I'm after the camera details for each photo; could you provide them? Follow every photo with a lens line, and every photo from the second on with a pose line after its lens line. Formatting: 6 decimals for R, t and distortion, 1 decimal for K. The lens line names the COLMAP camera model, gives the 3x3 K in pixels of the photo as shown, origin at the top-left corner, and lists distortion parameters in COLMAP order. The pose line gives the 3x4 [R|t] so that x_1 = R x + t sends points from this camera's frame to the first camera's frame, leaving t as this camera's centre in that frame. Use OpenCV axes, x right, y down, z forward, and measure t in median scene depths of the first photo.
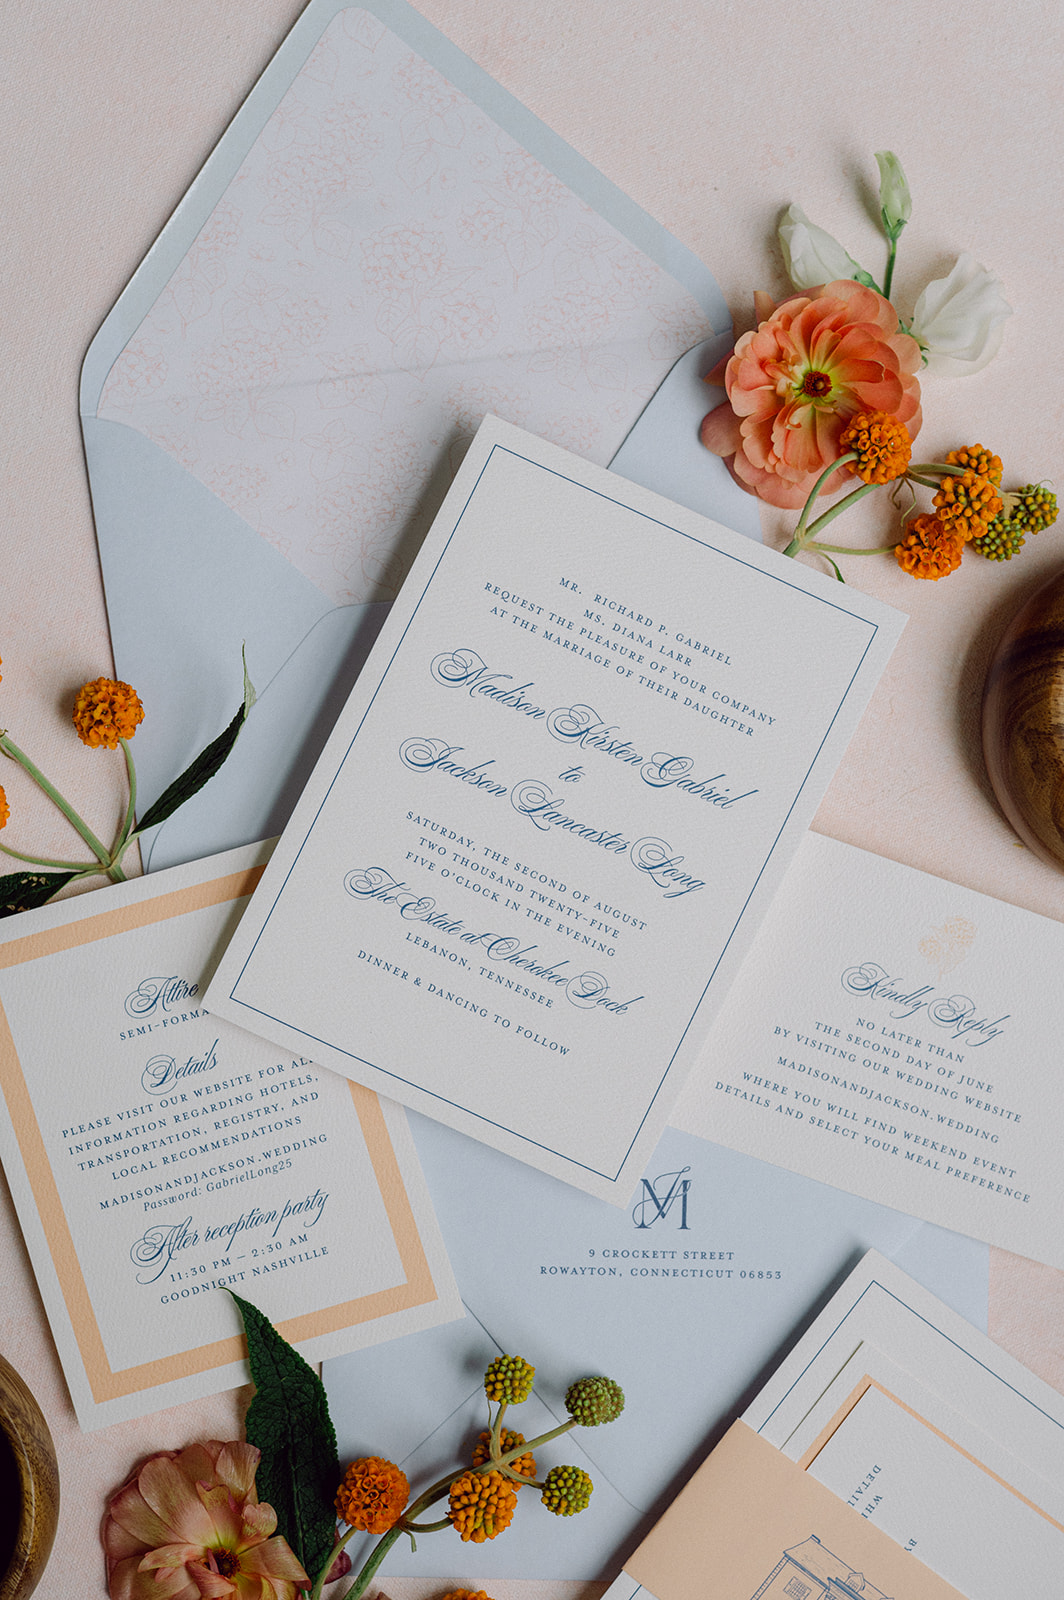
lens RADIAL K [[2600.2, 0, 561.8], [0, 2600.2, 903.7], [0, 0, 1]] dist [-0.053470, 0.076764]
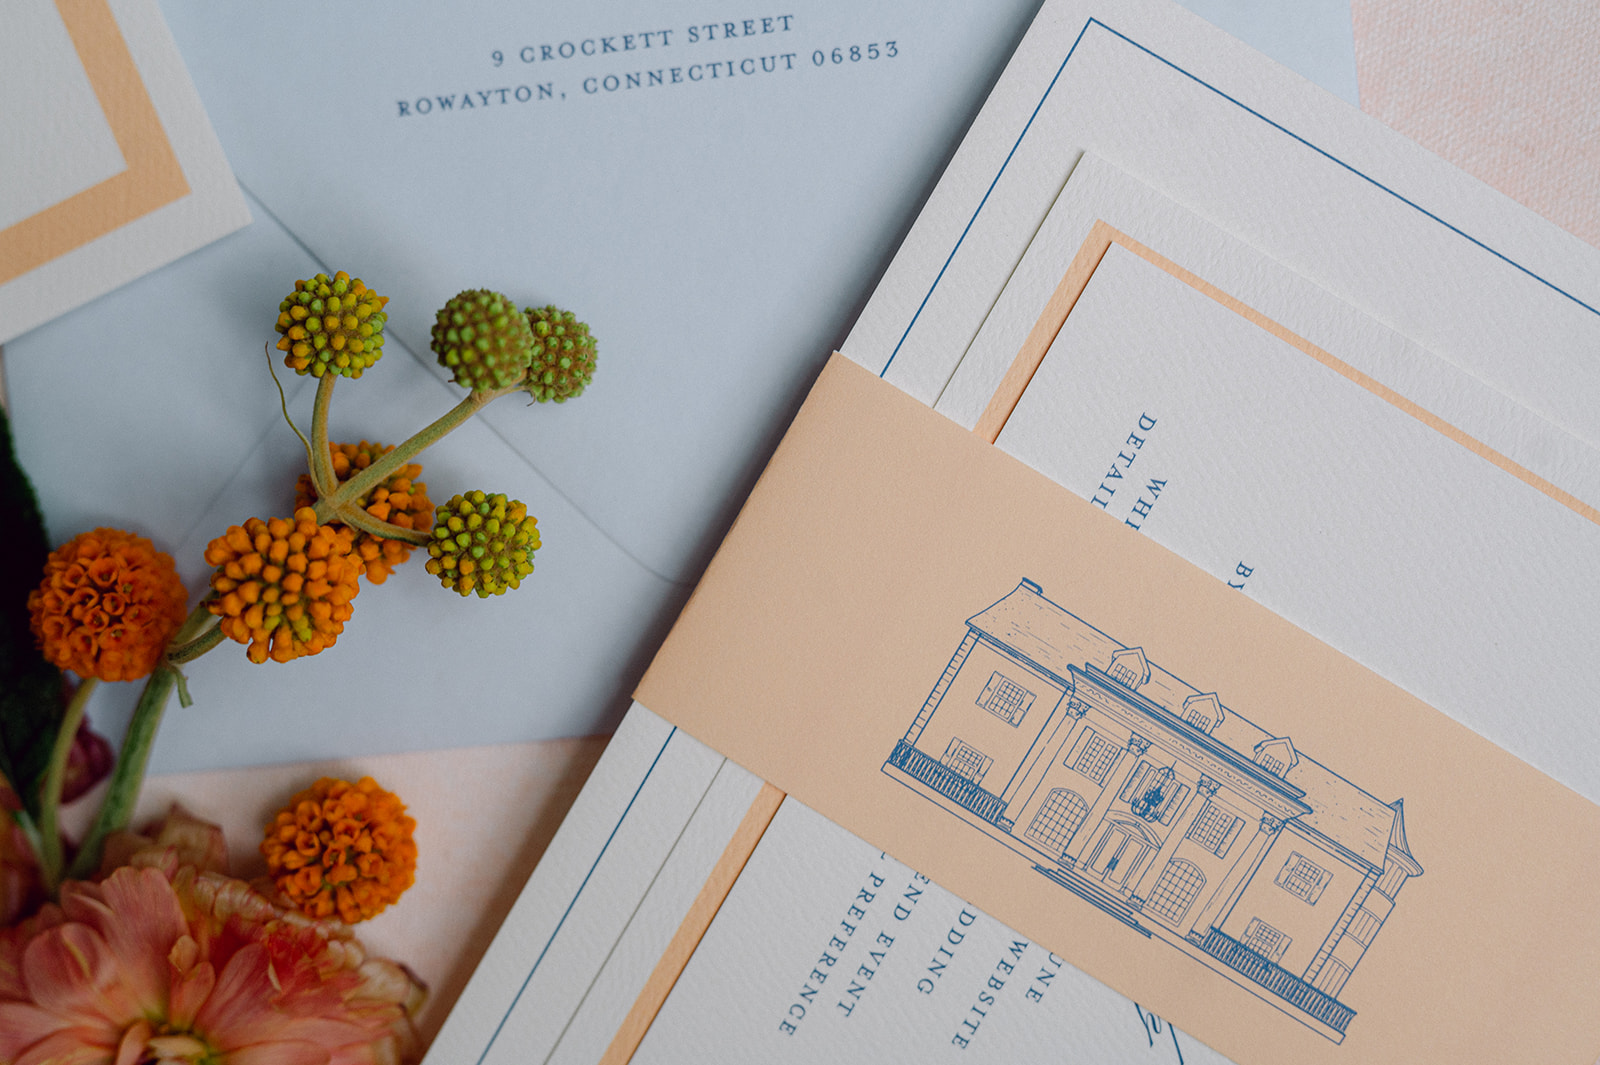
lens RADIAL K [[2266.0, 0, 800.0], [0, 2266.0, 532.5], [0, 0, 1]] dist [-0.038216, -0.056383]
pose [[0.986100, -0.122455, -0.112302, 0.102740], [0.133281, 0.986556, 0.094566, 0.189665], [0.099213, -0.108219, 0.989164, 0.589531]]
